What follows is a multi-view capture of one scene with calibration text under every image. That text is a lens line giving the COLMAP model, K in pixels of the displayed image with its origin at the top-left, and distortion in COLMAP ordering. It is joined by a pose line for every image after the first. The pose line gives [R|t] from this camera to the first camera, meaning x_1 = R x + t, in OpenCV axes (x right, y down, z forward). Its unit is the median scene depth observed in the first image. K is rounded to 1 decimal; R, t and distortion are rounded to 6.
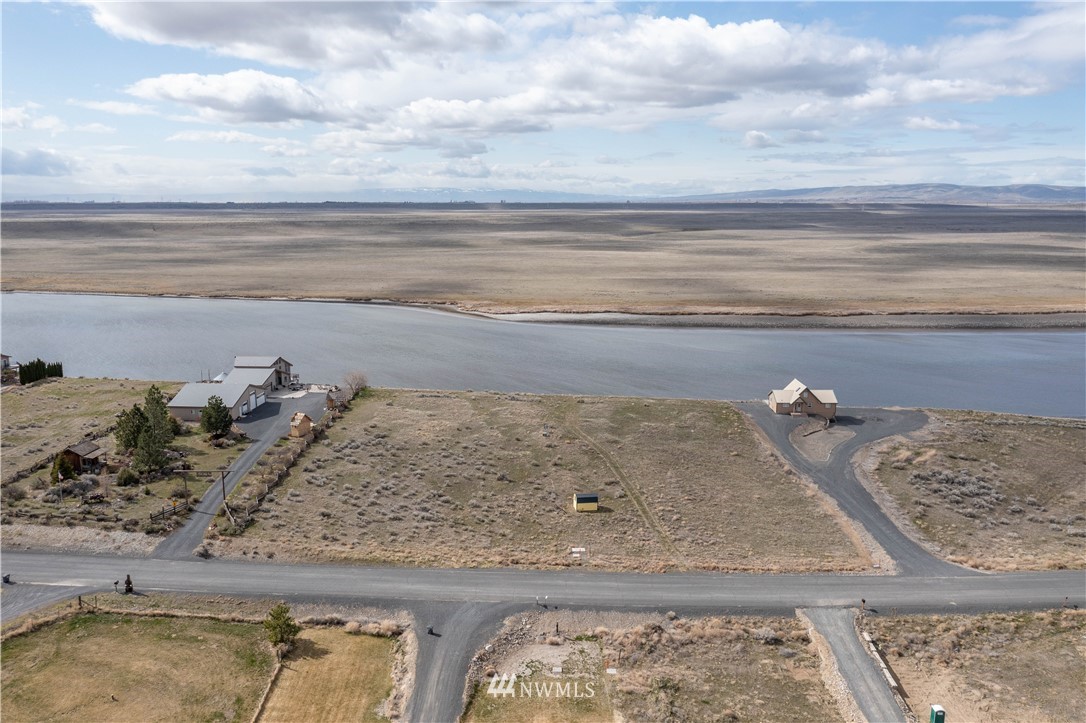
lens RADIAL K [[866.6, 0, 542.6], [0, 866.6, 347.0], [0, 0, 1]] dist [-0.013456, -0.002393]
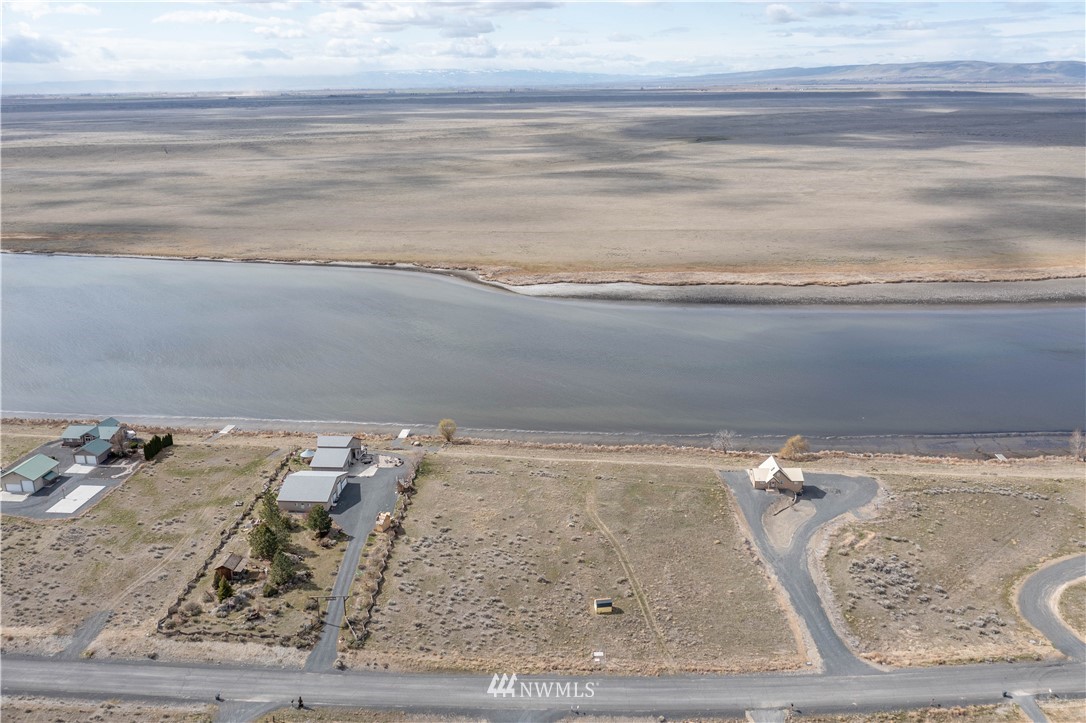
lens RADIAL K [[880.4, 0, 541.5], [0, 880.4, 344.8], [0, 0, 1]] dist [-0.015056, -0.001734]
pose [[0.999831, -0.009812, -0.015552, -0.021666], [0.011641, 0.992424, 0.122304, -0.388468], [0.014234, -0.122464, 0.992371, -0.322365]]
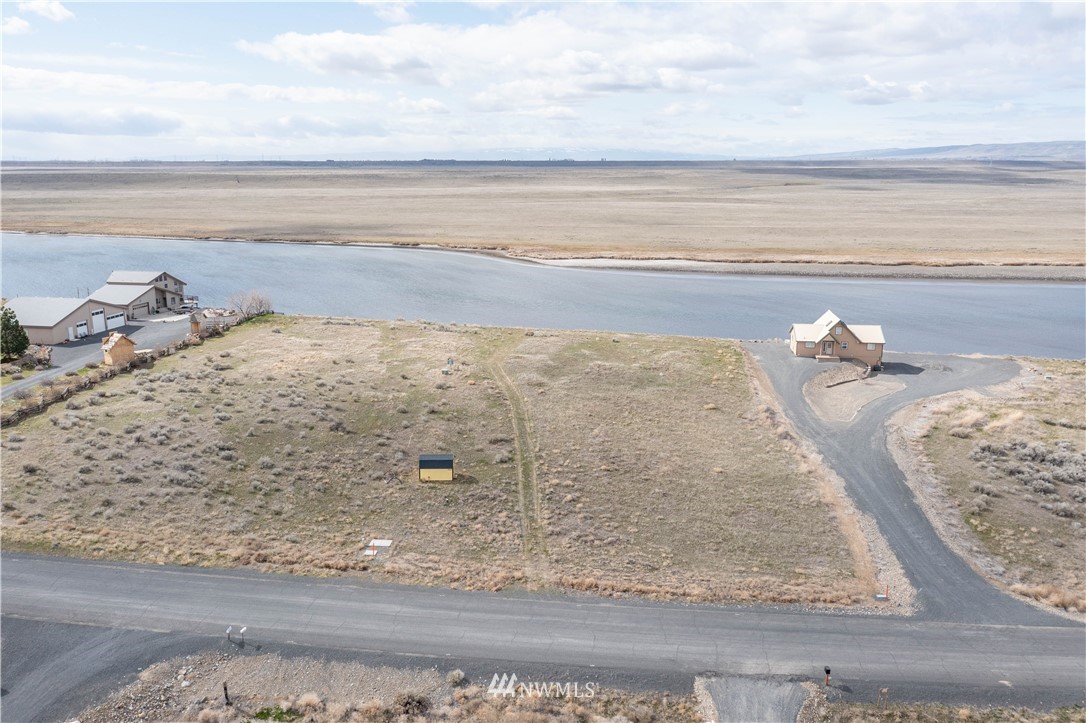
lens RADIAL K [[880.4, 0, 541.5], [0, 880.4, 344.8], [0, 0, 1]] dist [-0.015056, -0.001734]
pose [[0.993129, 0.023474, -0.114643, 0.194277], [-0.018997, 0.999020, 0.039988, 0.057165], [0.115470, -0.037535, 0.992602, 0.344067]]
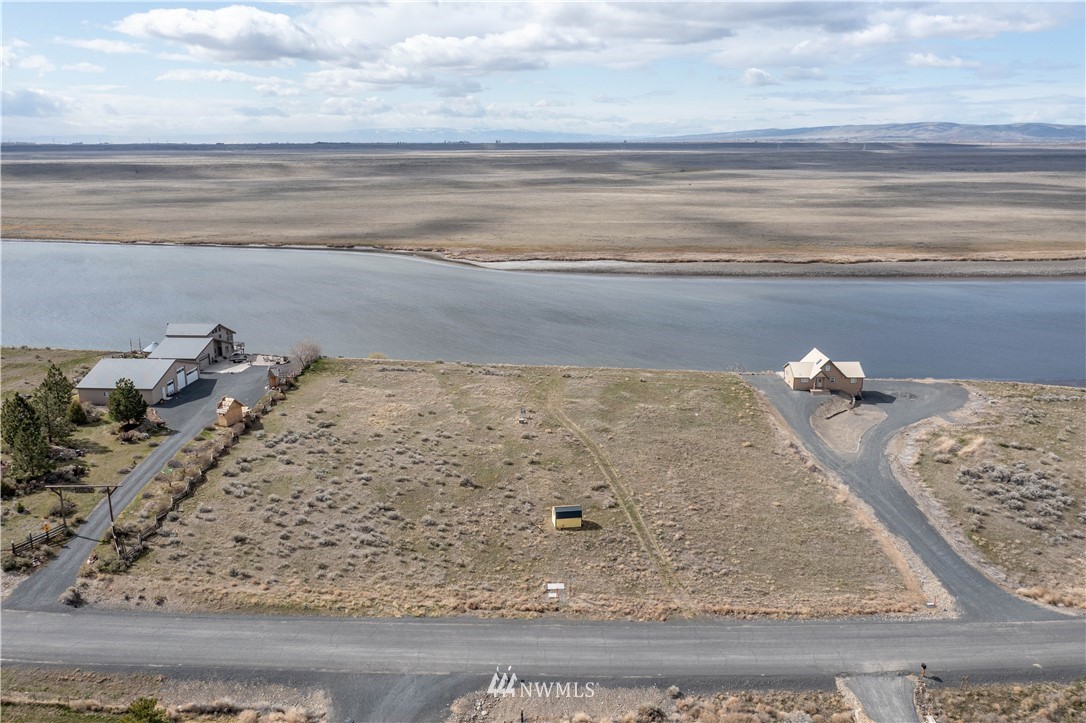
lens RADIAL K [[866.6, 0, 542.6], [0, 866.6, 347.0], [0, 0, 1]] dist [-0.013456, -0.002393]
pose [[0.999986, -0.003487, 0.003893, 0.023395], [0.003220, 0.997787, 0.066414, -0.031708], [-0.004116, -0.066401, 0.997785, 0.195490]]
